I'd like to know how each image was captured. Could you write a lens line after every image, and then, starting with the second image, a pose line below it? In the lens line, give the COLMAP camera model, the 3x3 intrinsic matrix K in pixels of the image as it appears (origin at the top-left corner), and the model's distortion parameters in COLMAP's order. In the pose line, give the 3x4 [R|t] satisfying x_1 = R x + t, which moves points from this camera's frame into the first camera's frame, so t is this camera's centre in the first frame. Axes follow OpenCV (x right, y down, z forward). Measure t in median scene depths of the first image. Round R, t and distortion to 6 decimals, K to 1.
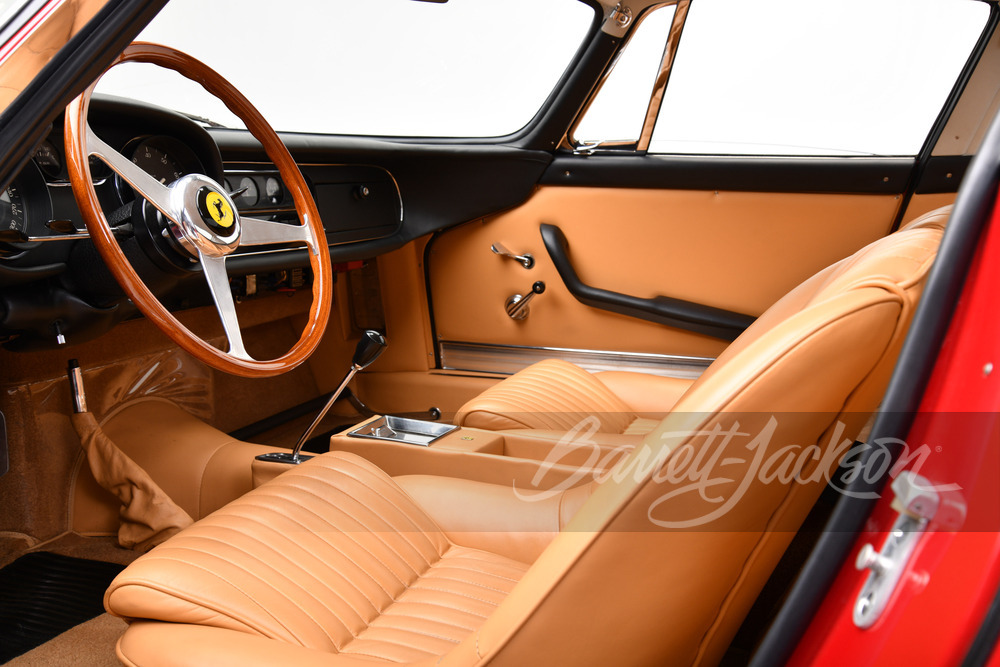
lens RADIAL K [[971.3, 0, 501.8], [0, 971.3, 334.6], [0, 0, 1]] dist [0.074971, 0.000000]
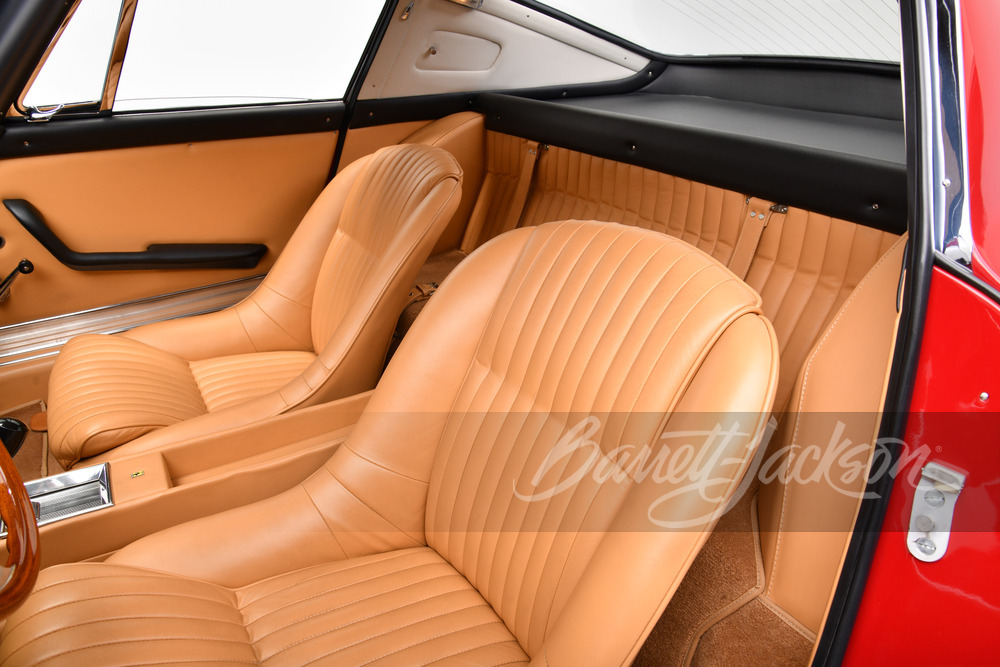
lens RADIAL K [[682.8, 0, 498.8], [0, 682.8, 335.8], [0, 0, 1]] dist [-0.082583, 0.025804]
pose [[0.586821, -0.346273, 0.731940, -0.257949], [0.142670, 0.934021, 0.327492, -0.182610], [-0.797049, -0.087753, 0.597505, 0.339942]]
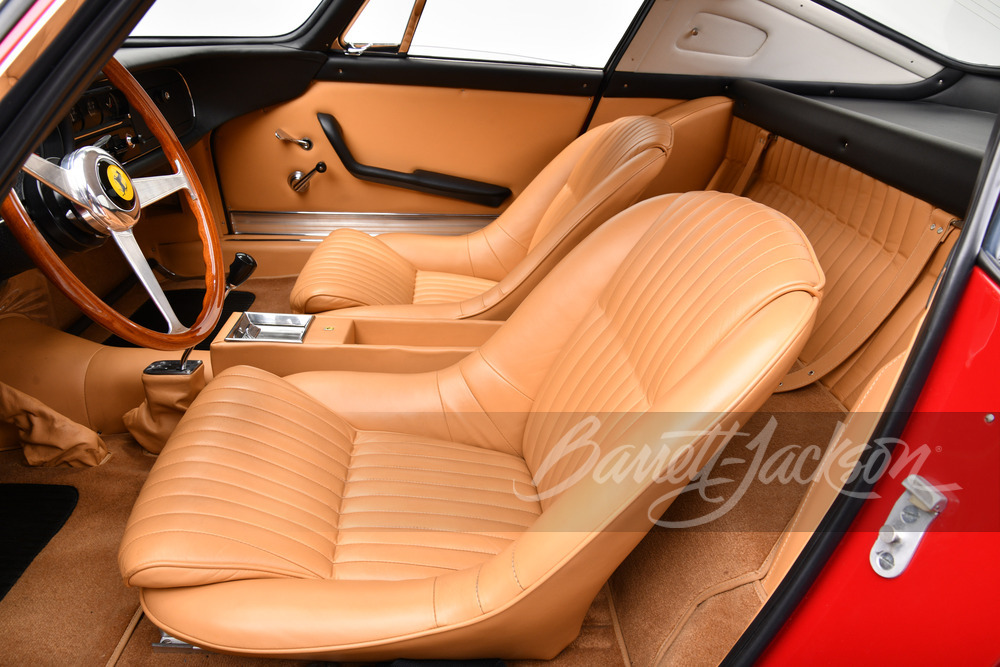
lens RADIAL K [[682.8, 0, 497.1], [0, 682.8, 334.5], [0, 0, 1]] dist [-0.082583, 0.025804]
pose [[0.902285, -0.152536, 0.403255, -0.189767], [0.026496, 0.953173, 0.301264, -0.137410], [-0.430326, -0.261141, 0.864075, 0.172409]]
